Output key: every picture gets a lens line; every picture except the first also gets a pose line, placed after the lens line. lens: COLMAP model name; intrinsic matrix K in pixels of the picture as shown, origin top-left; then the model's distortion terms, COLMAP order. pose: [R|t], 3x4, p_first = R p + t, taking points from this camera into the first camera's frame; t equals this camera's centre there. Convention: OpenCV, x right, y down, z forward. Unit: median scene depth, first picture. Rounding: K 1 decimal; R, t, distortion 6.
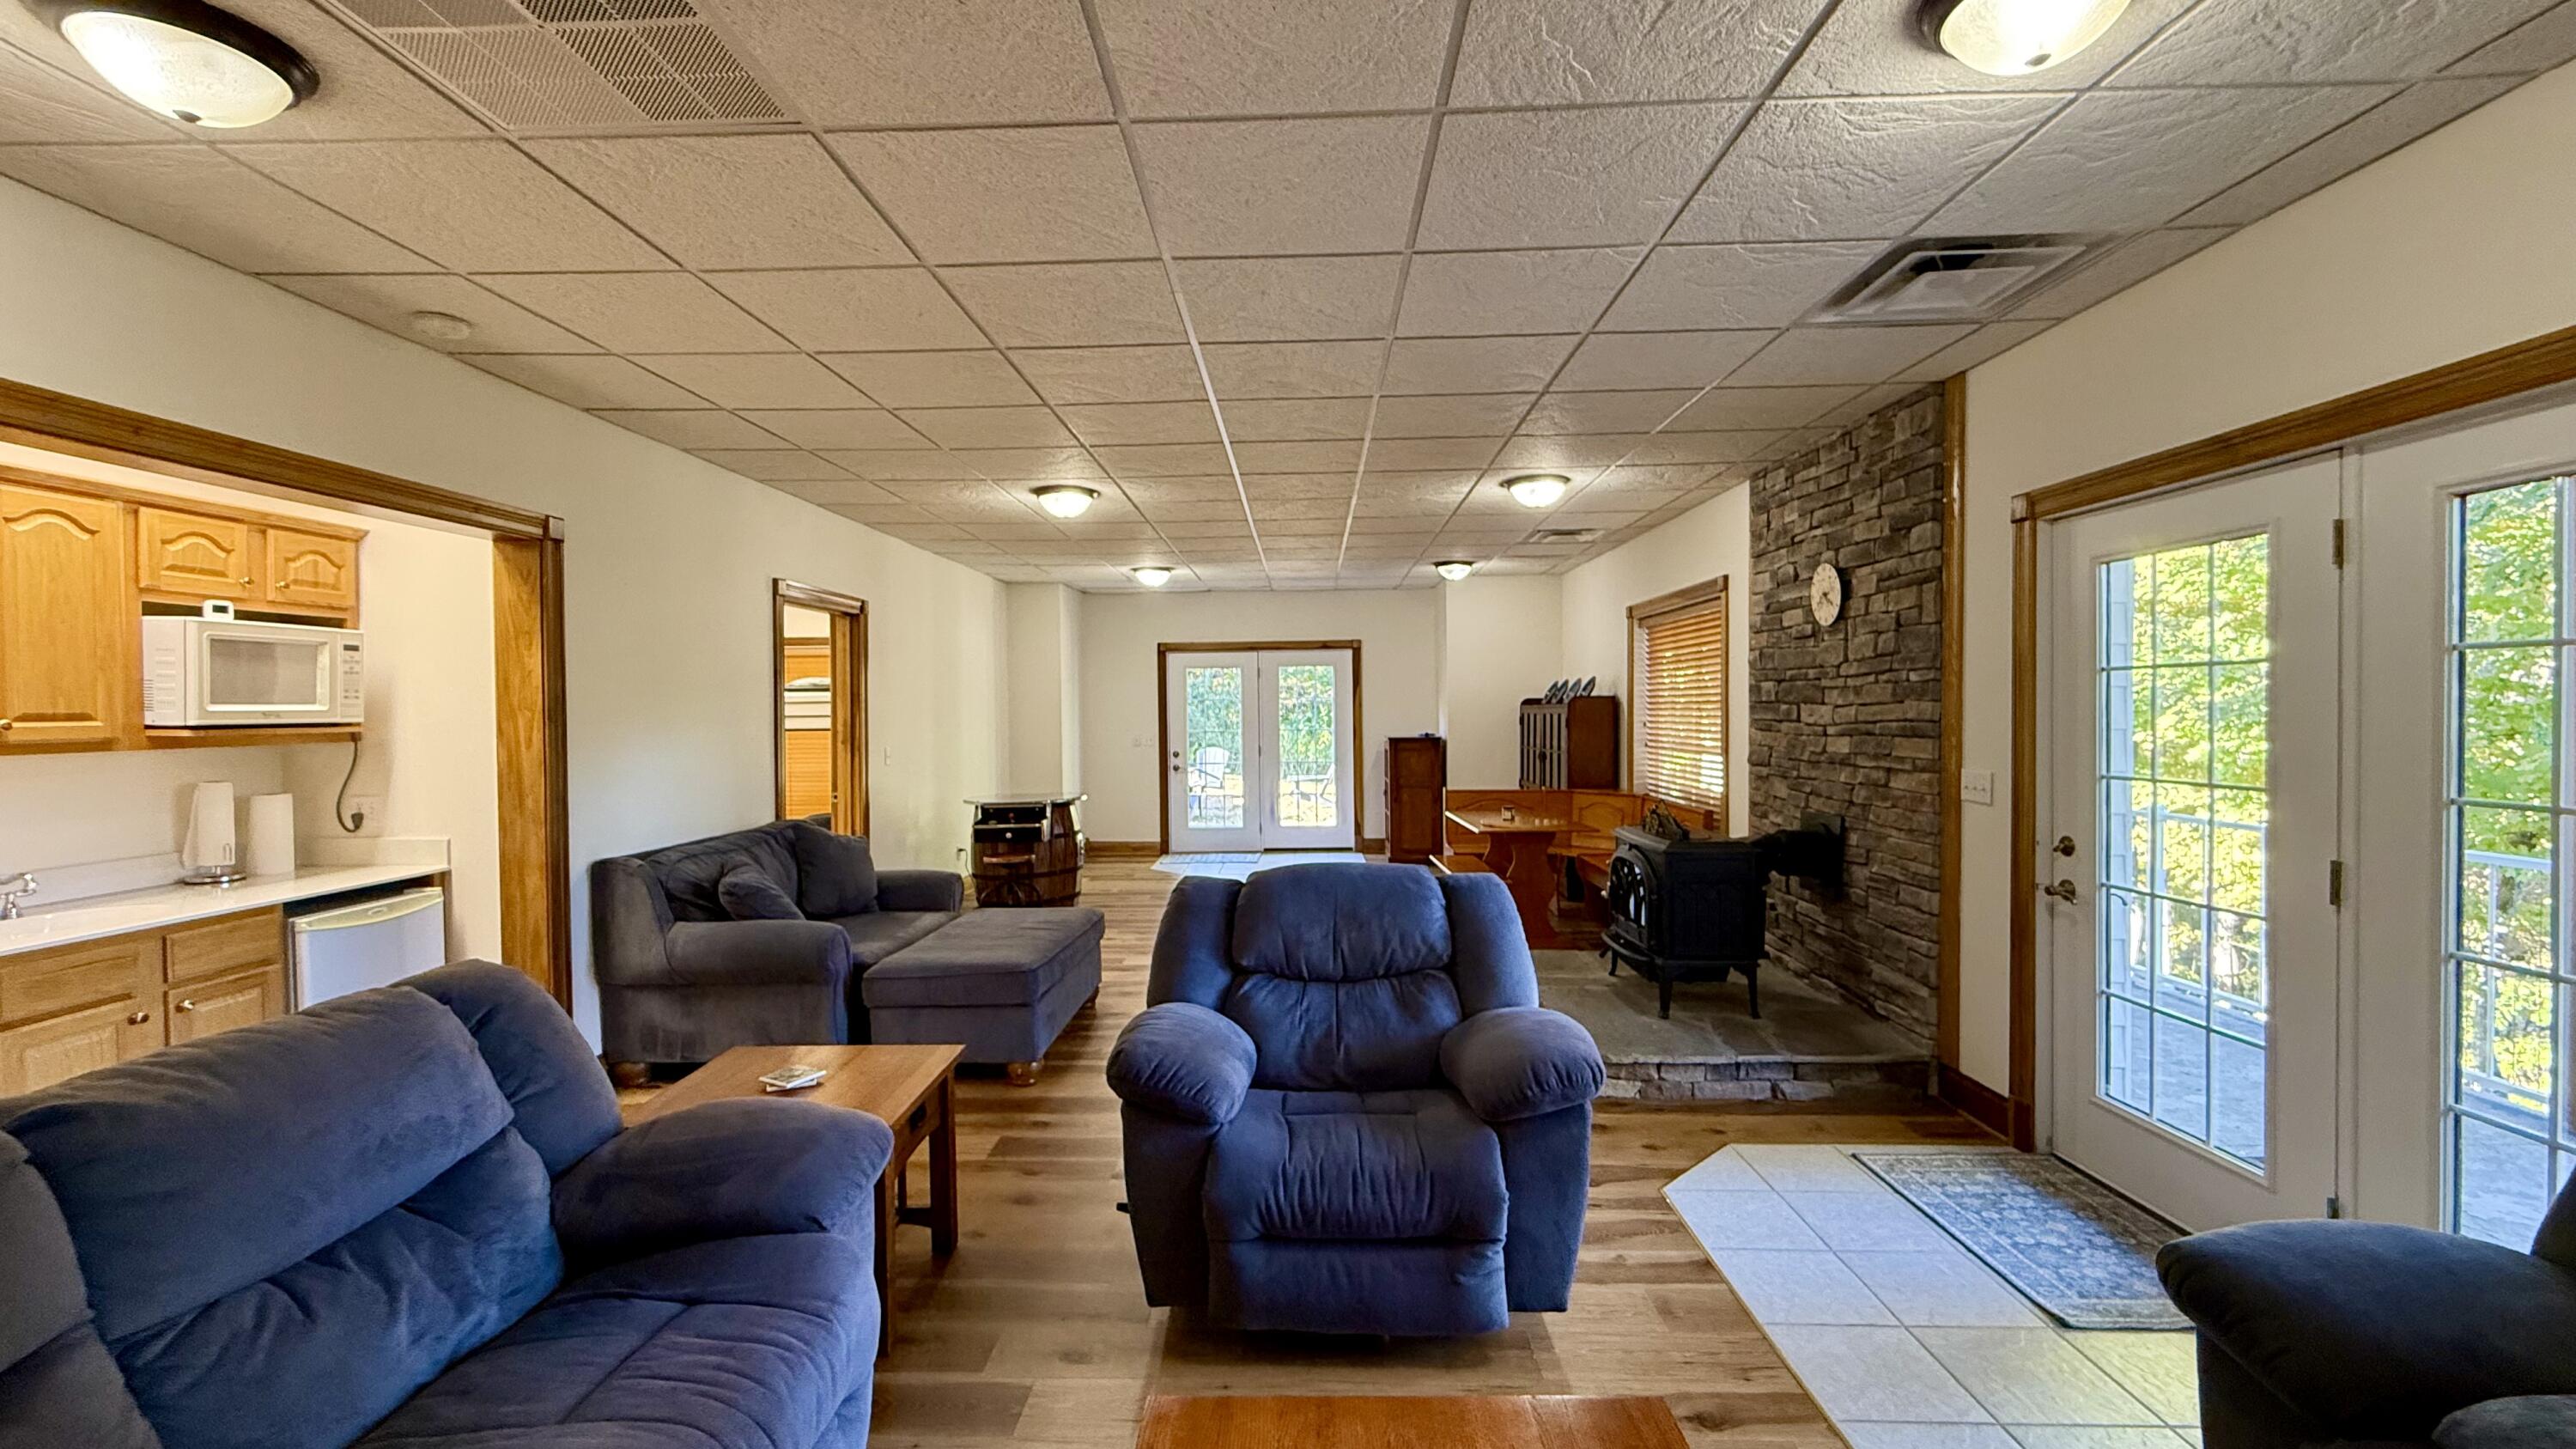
lens RADIAL K [[1022.0, 0, 1287.7], [0, 1022.0, 721.9], [0, 0, 1]] dist [-0.003790, 0.000076]
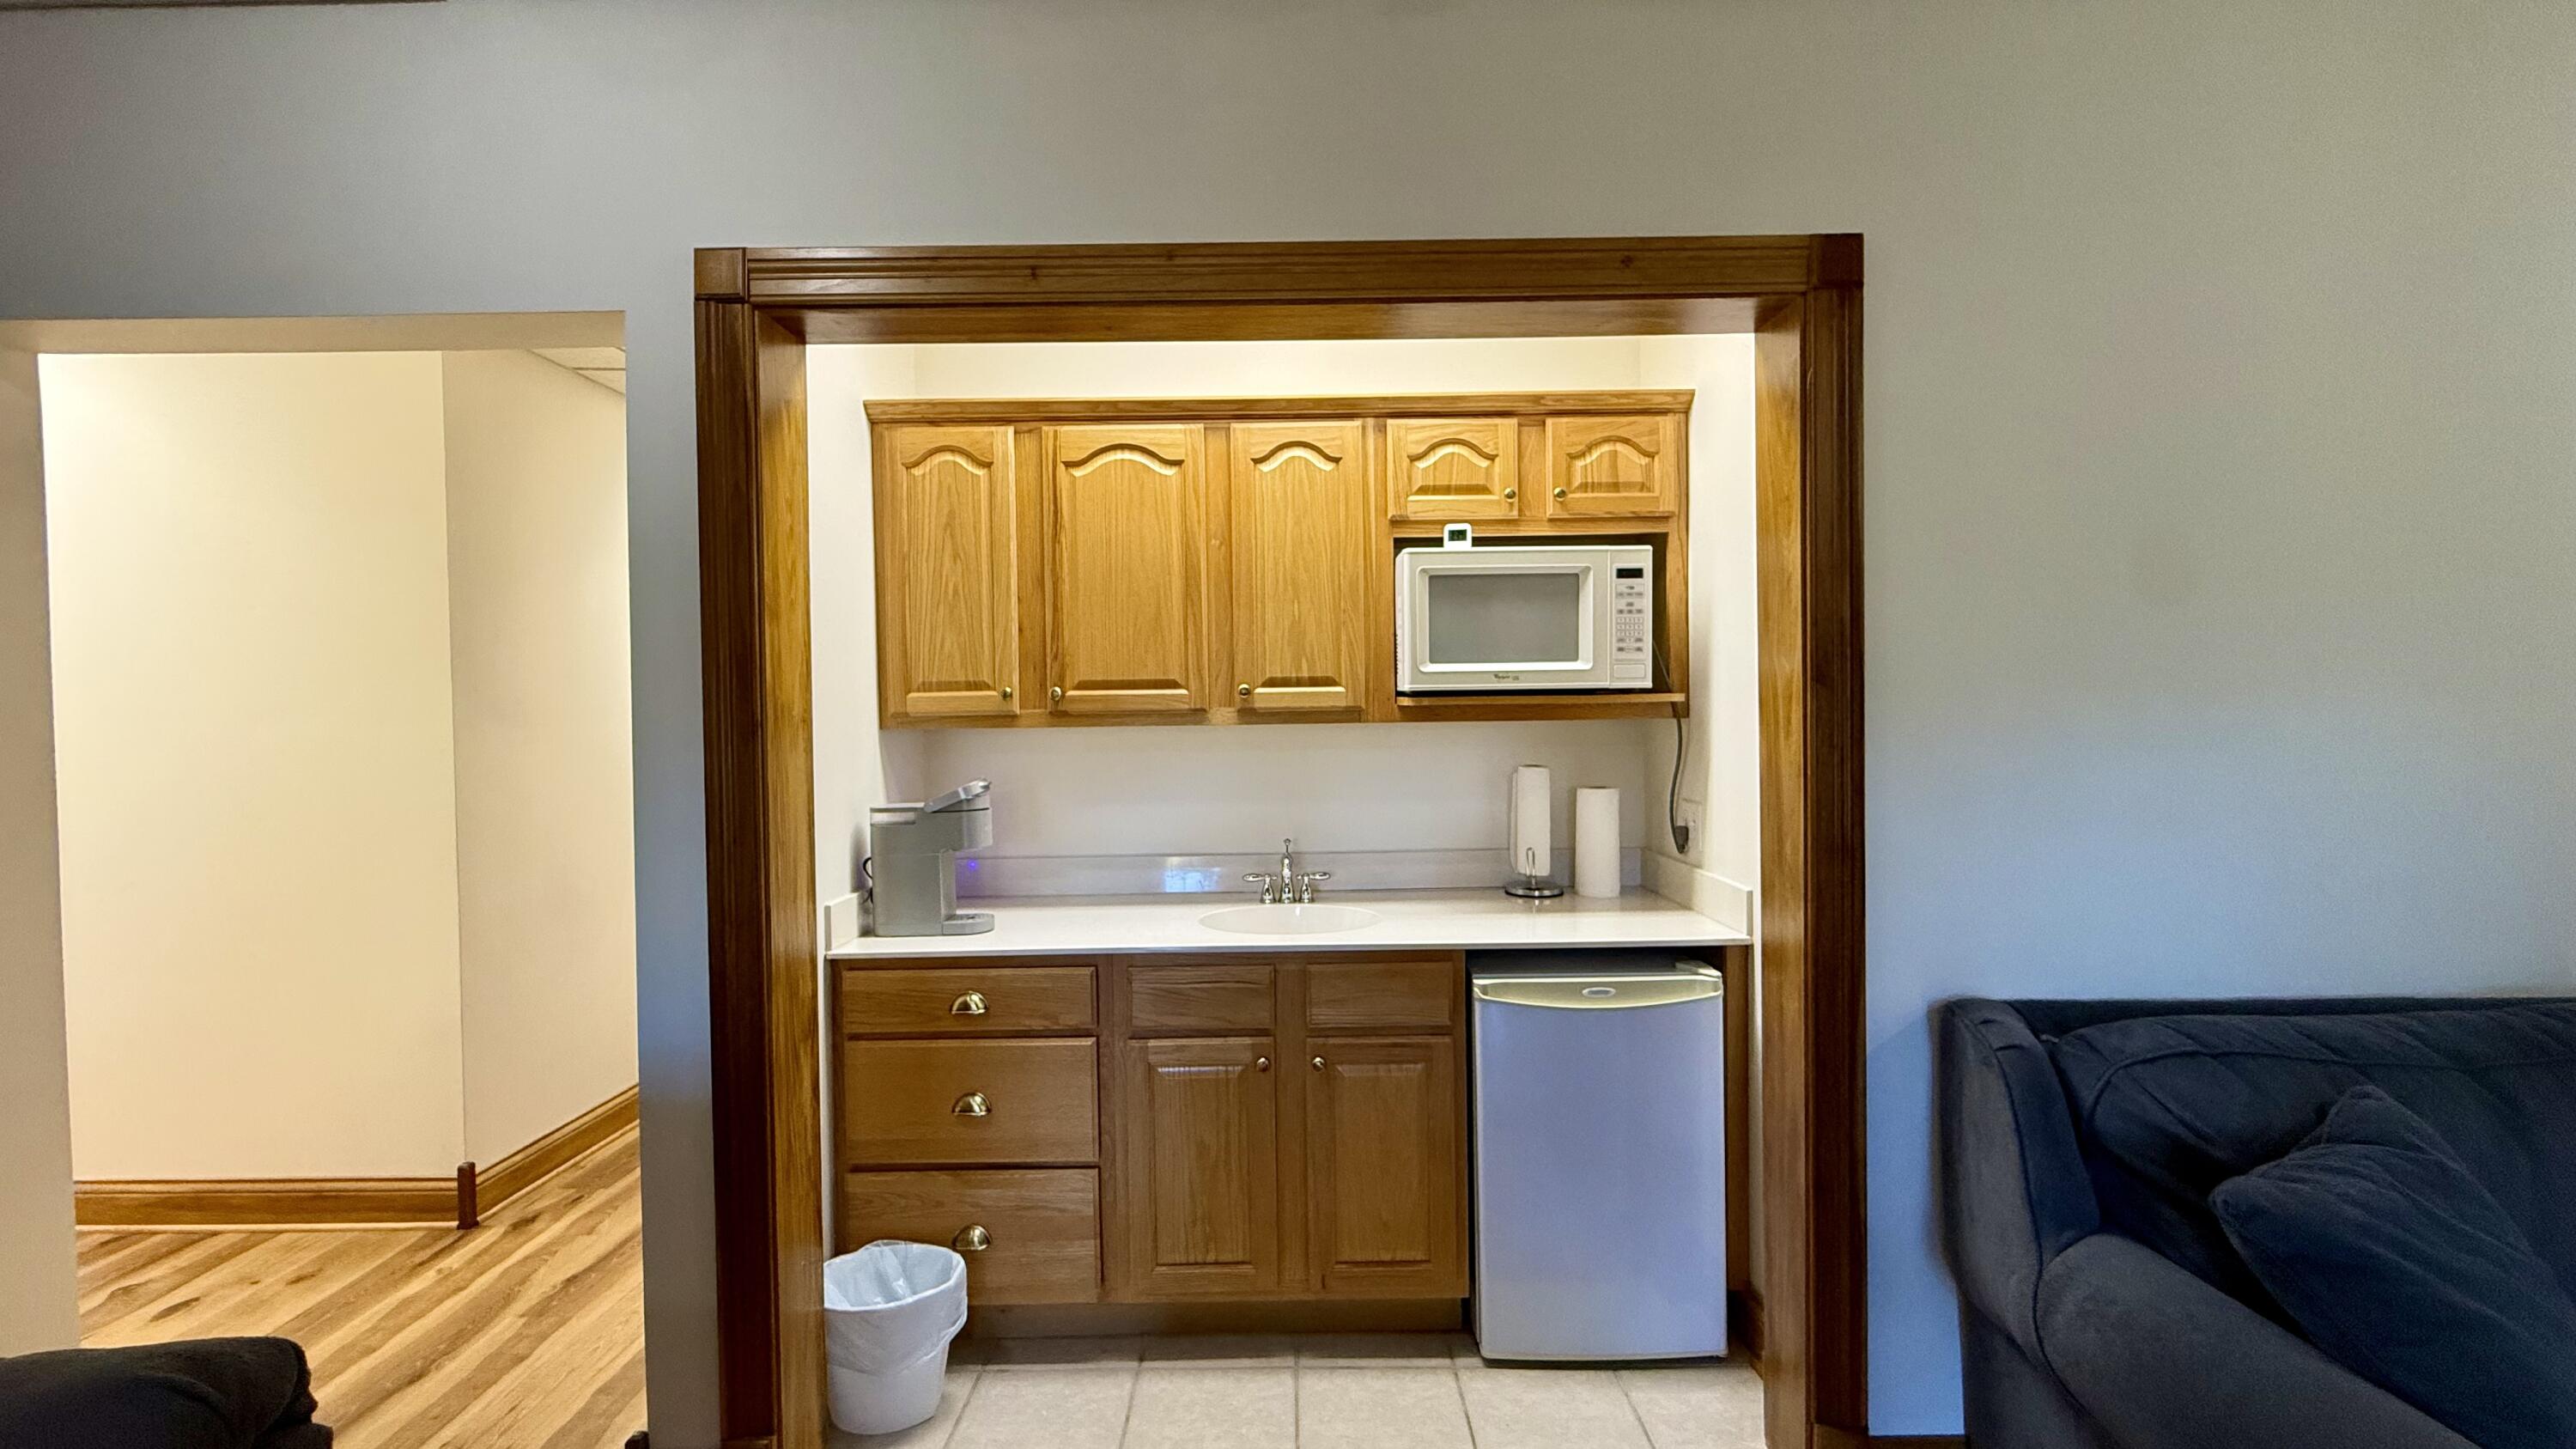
lens RADIAL K [[1022.0, 0, 1294.7], [0, 1022.0, 722.0], [0, 0, 1]] dist [-0.003790, 0.000076]
pose [[0.016767, 0.022143, -0.999614, -0.301345], [-0.000704, 0.999755, 0.022134, 0.009314], [0.999859, 0.000332, 0.016778, 0.868032]]
